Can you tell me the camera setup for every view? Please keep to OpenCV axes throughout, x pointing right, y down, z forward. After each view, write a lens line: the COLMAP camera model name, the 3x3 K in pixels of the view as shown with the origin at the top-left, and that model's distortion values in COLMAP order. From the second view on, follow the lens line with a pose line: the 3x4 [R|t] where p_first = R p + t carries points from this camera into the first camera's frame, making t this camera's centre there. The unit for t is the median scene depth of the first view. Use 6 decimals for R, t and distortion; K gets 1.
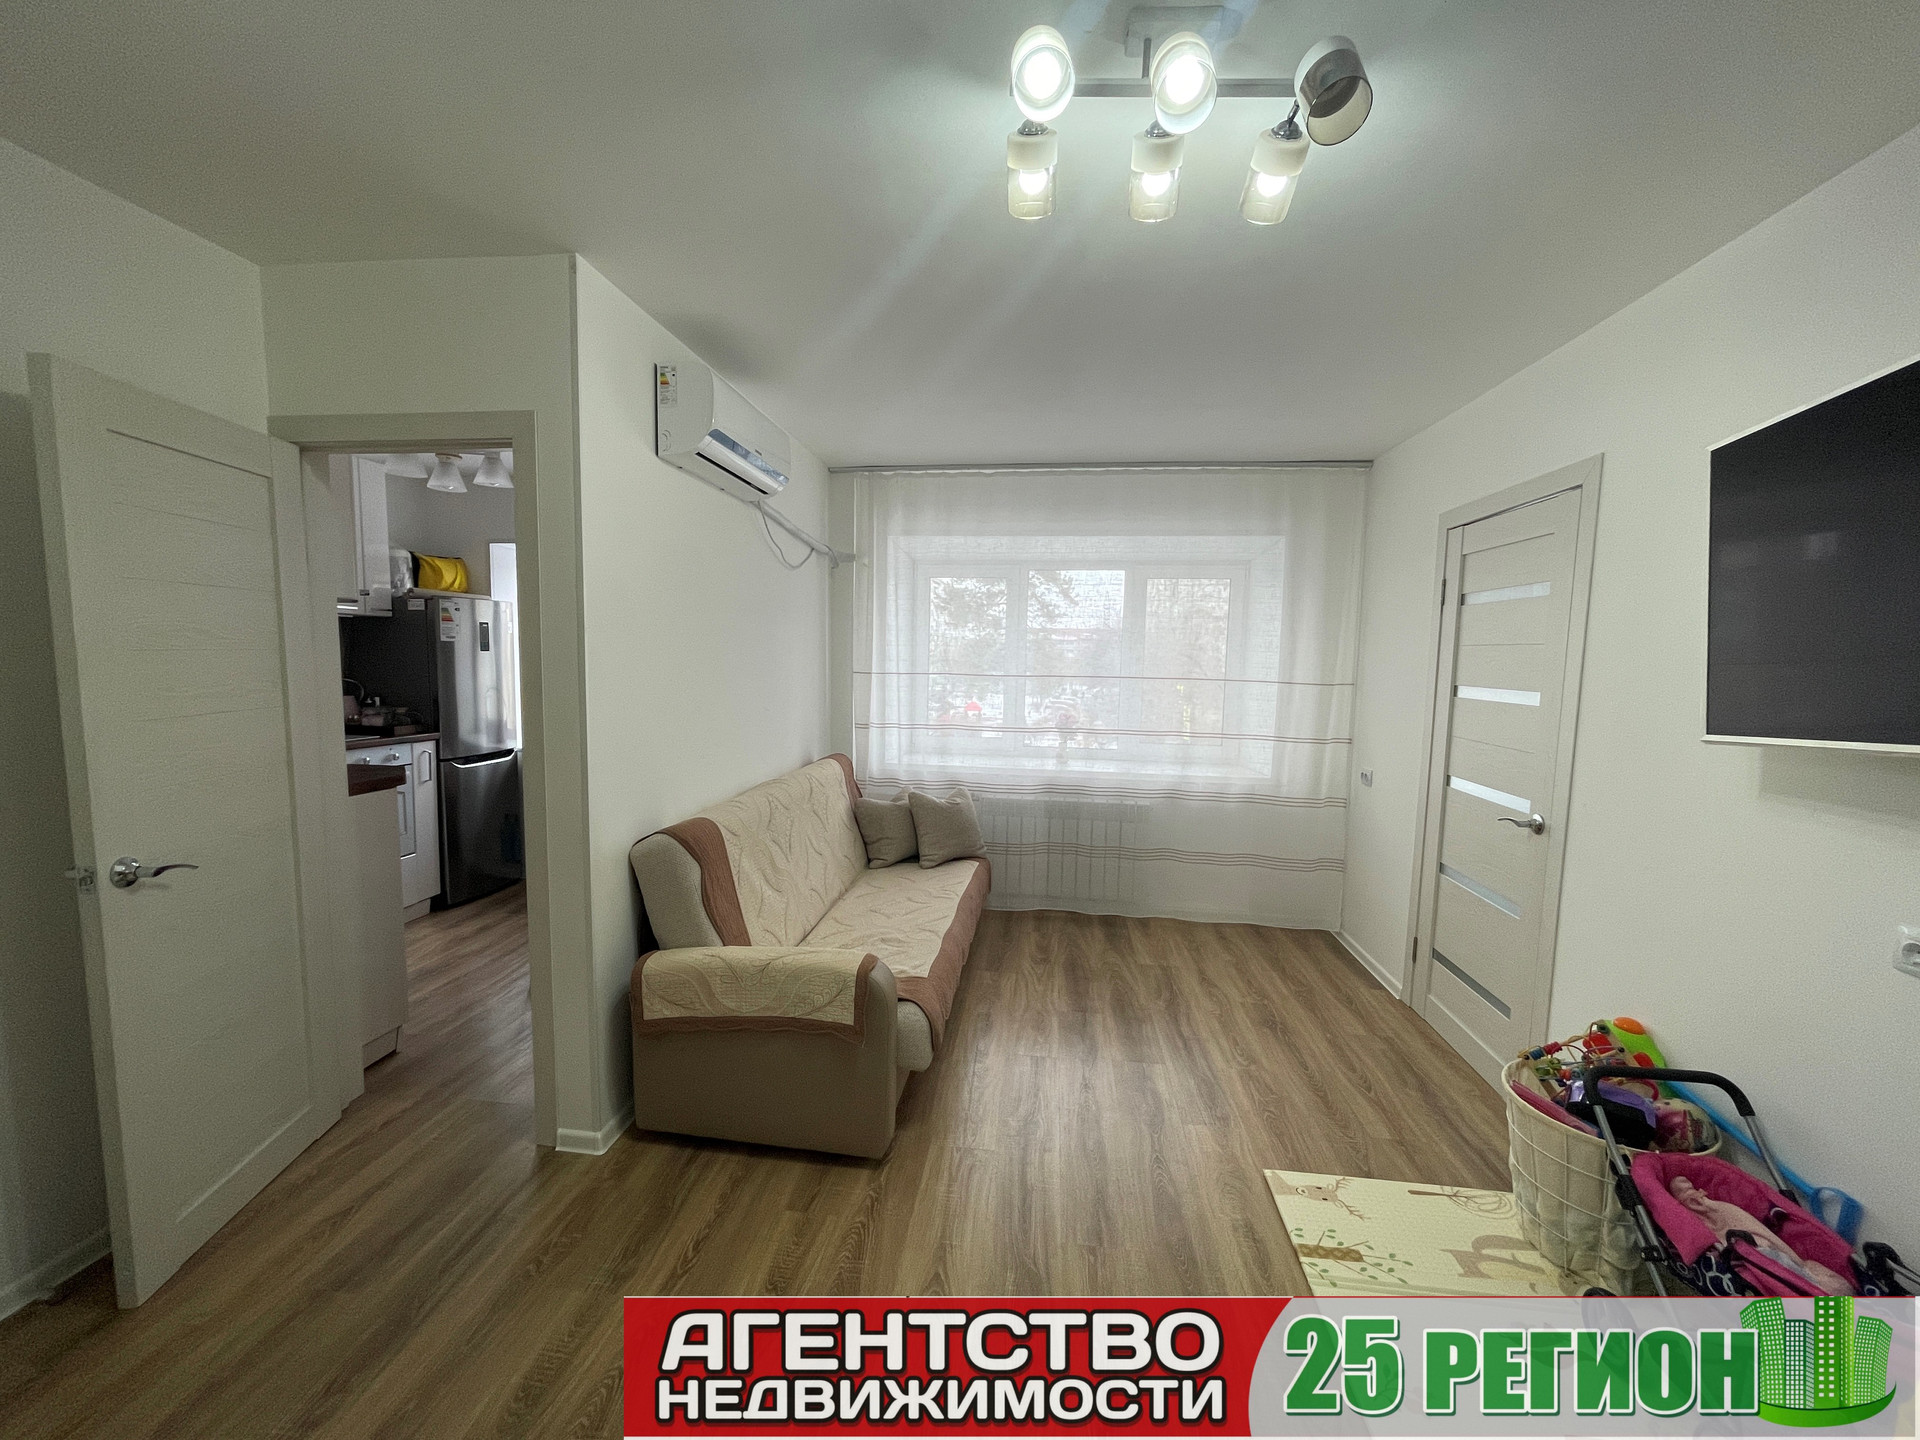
lens RADIAL K [[775.0, 0, 960.5], [0, 775.0, 728.0], [0, 0, 1]] dist [-0.009300, 0.000377]
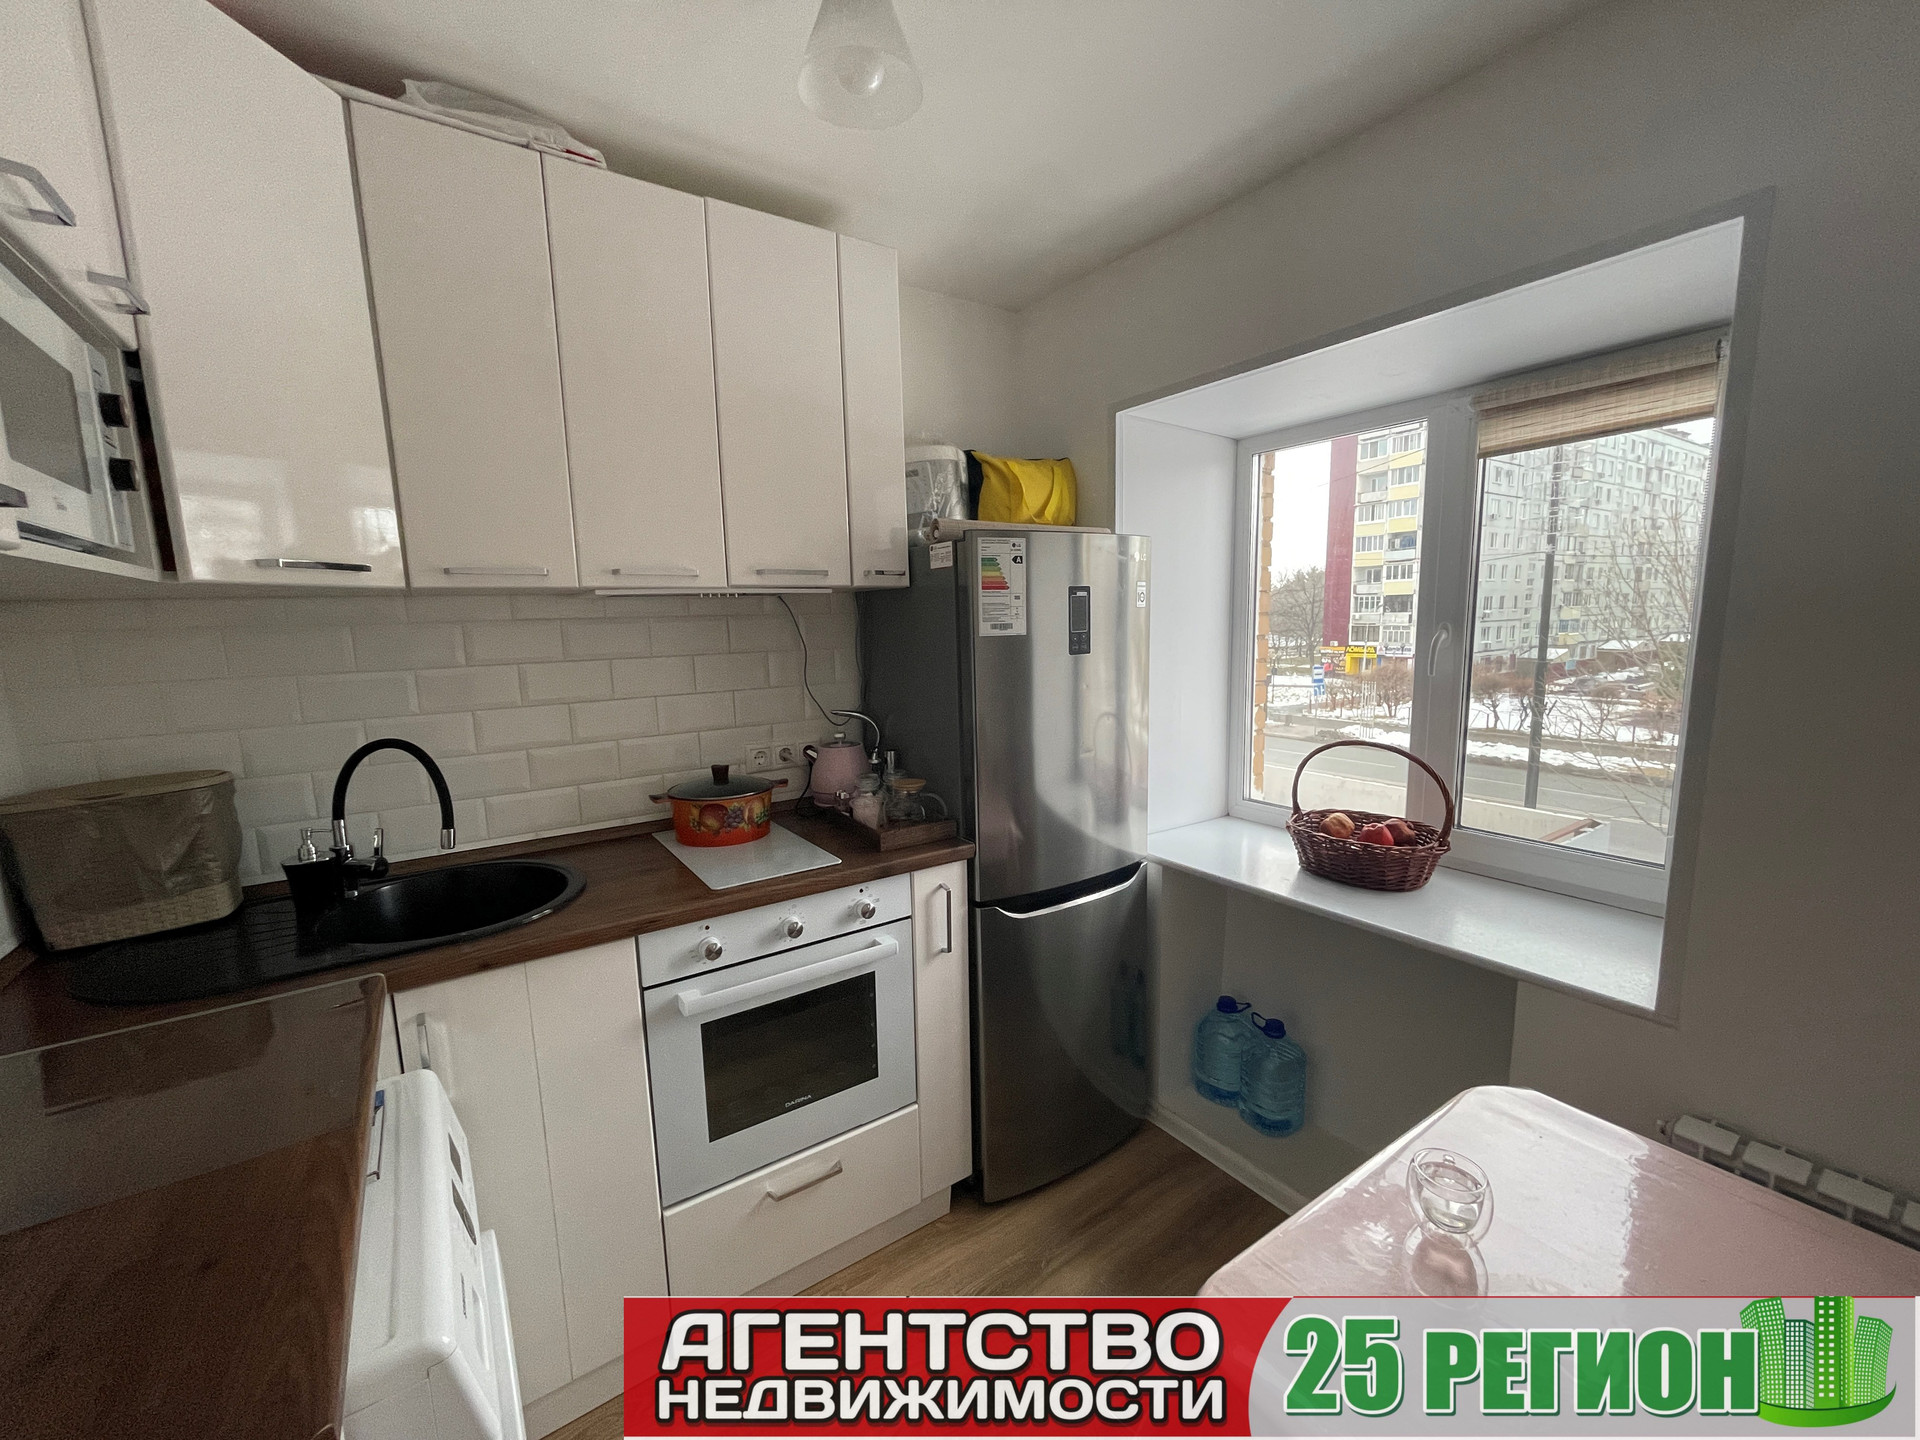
lens RADIAL K [[775.0, 0, 960.5], [0, 775.0, 728.0], [0, 0, 1]] dist [-0.009300, 0.000377]
pose [[0.666830, 0.073869, -0.741540, -0.350070], [-0.035639, 0.997098, 0.067279, -0.088539], [0.744358, -0.018436, 0.667527, 0.686136]]
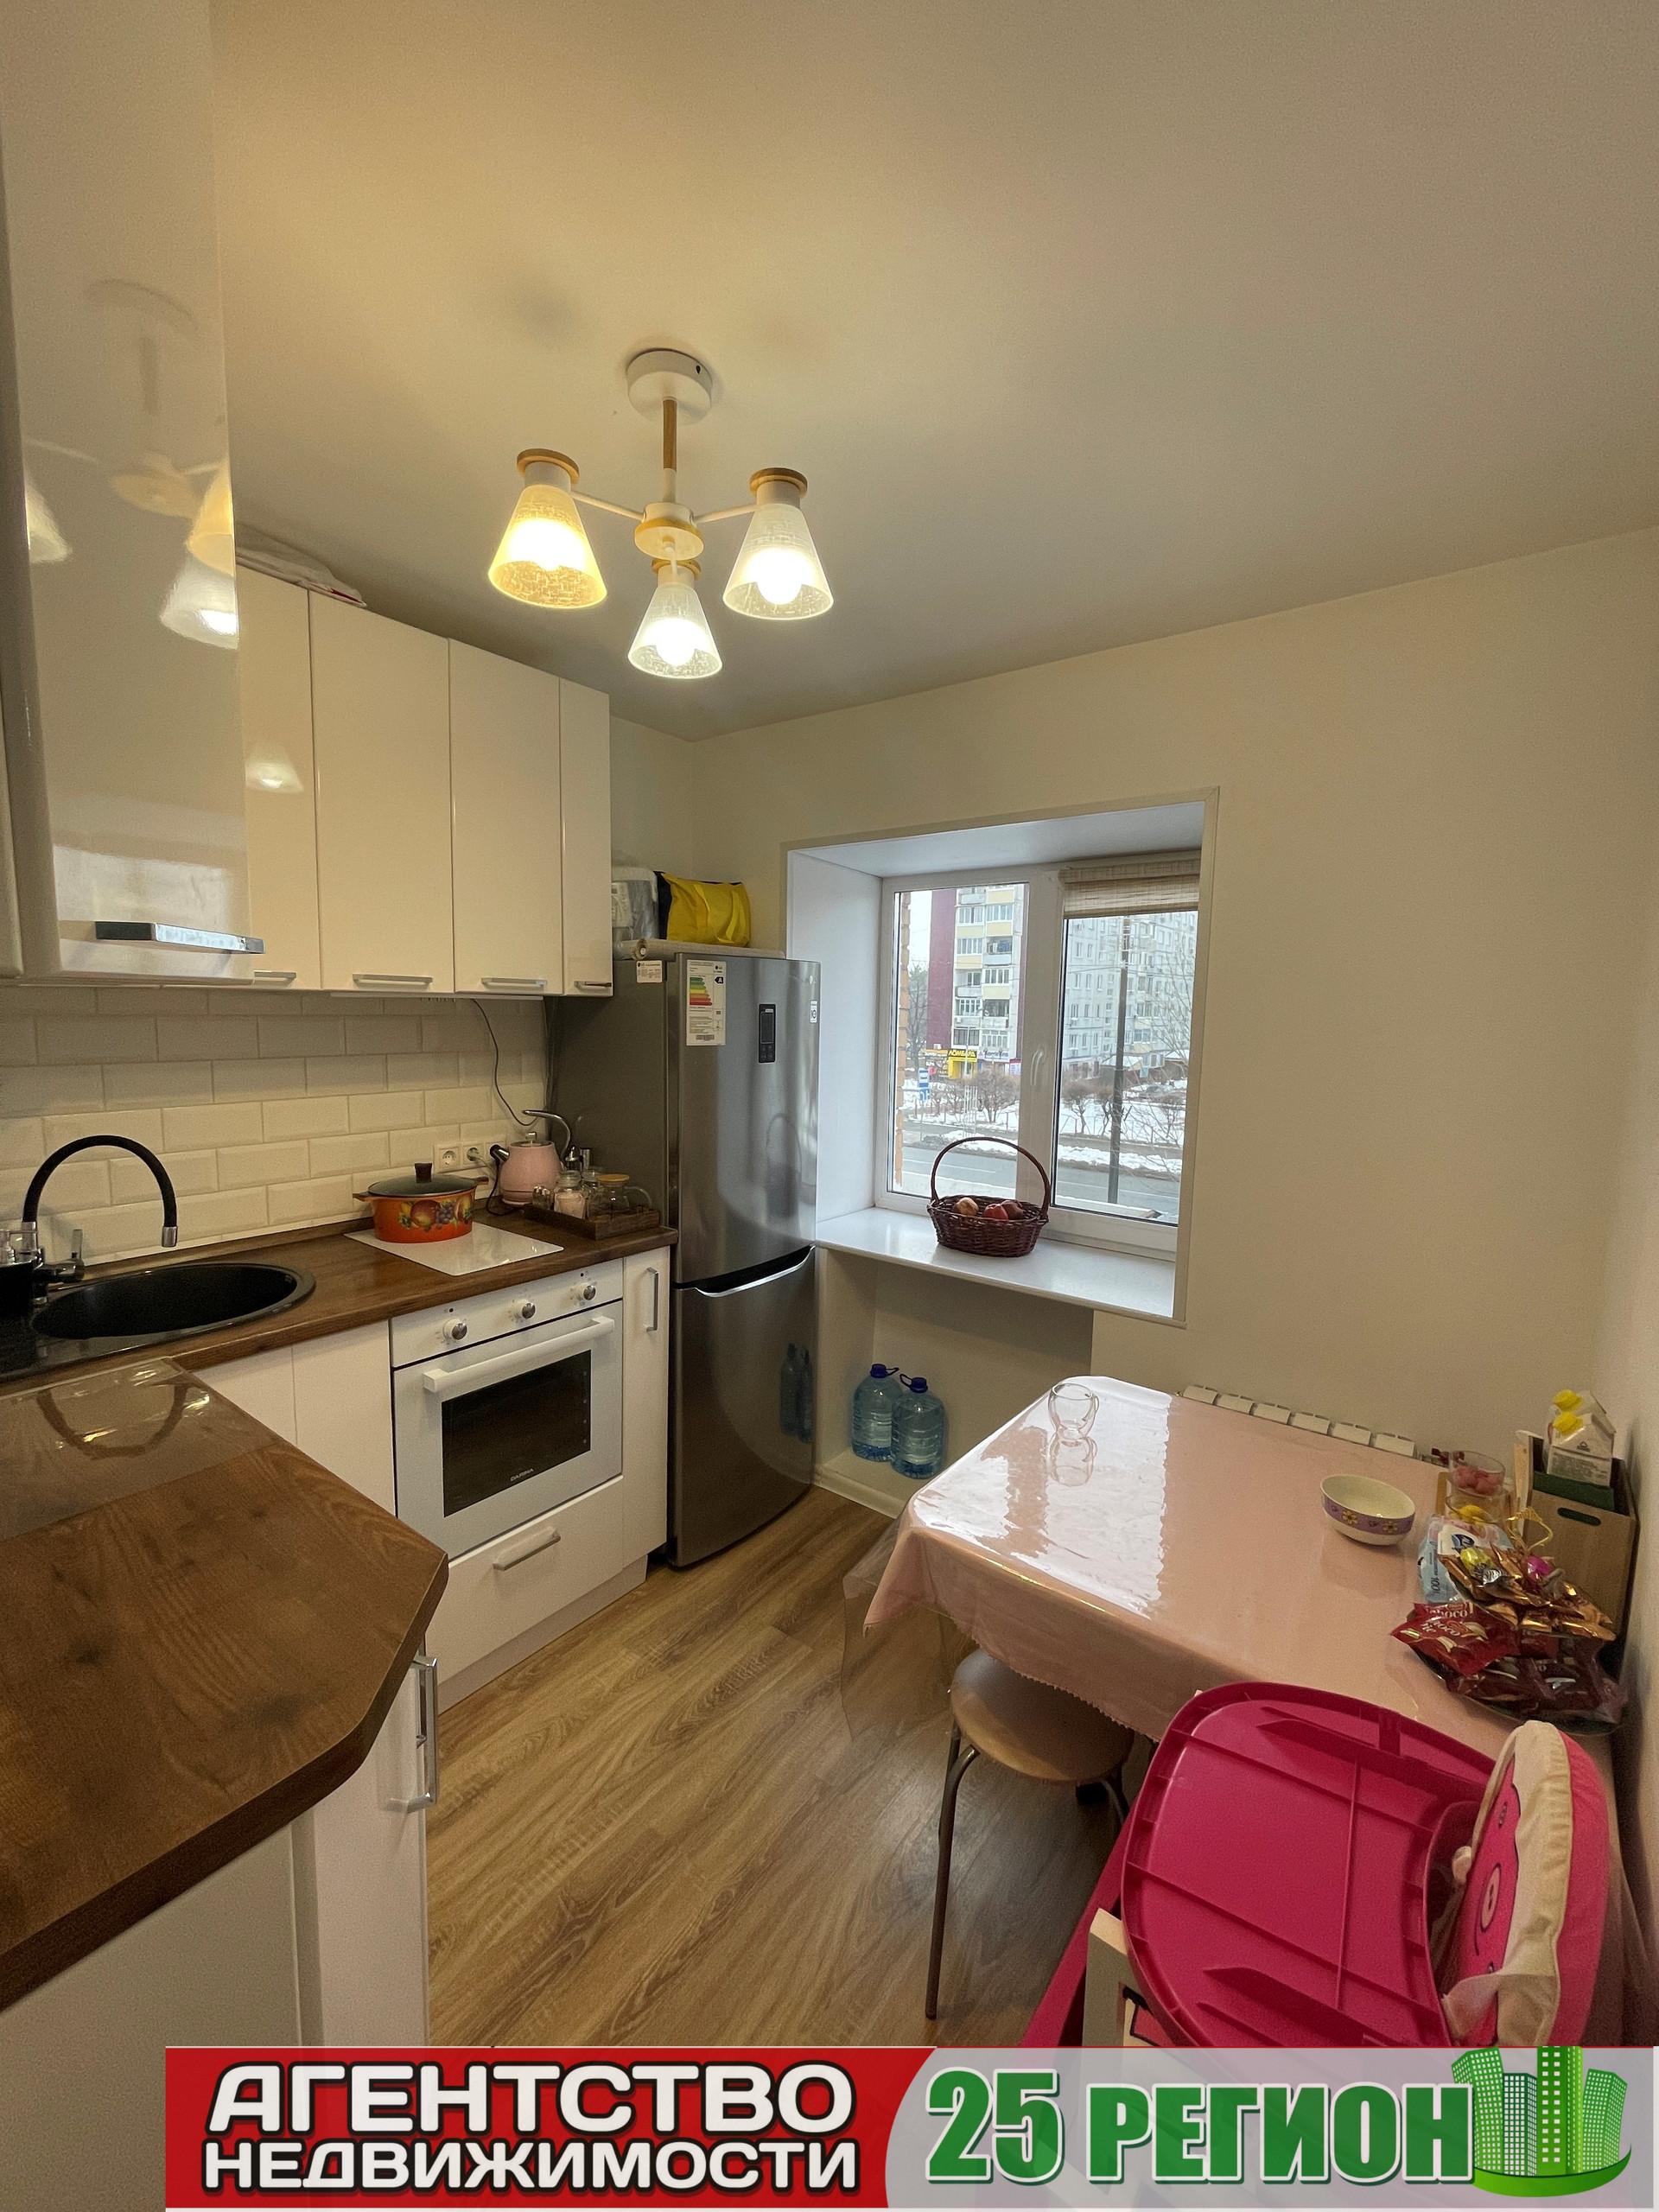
lens RADIAL K [[892.9, 0, 830.0], [0, 892.9, 1101.1], [0, 0, 1]] dist [-0.009300, 0.000377]
pose [[0.871575, 0.051470, -0.487552, -0.311042], [-0.050935, 0.998599, 0.014366, -0.088299], [0.487608, 0.012312, 0.872976, 0.539377]]
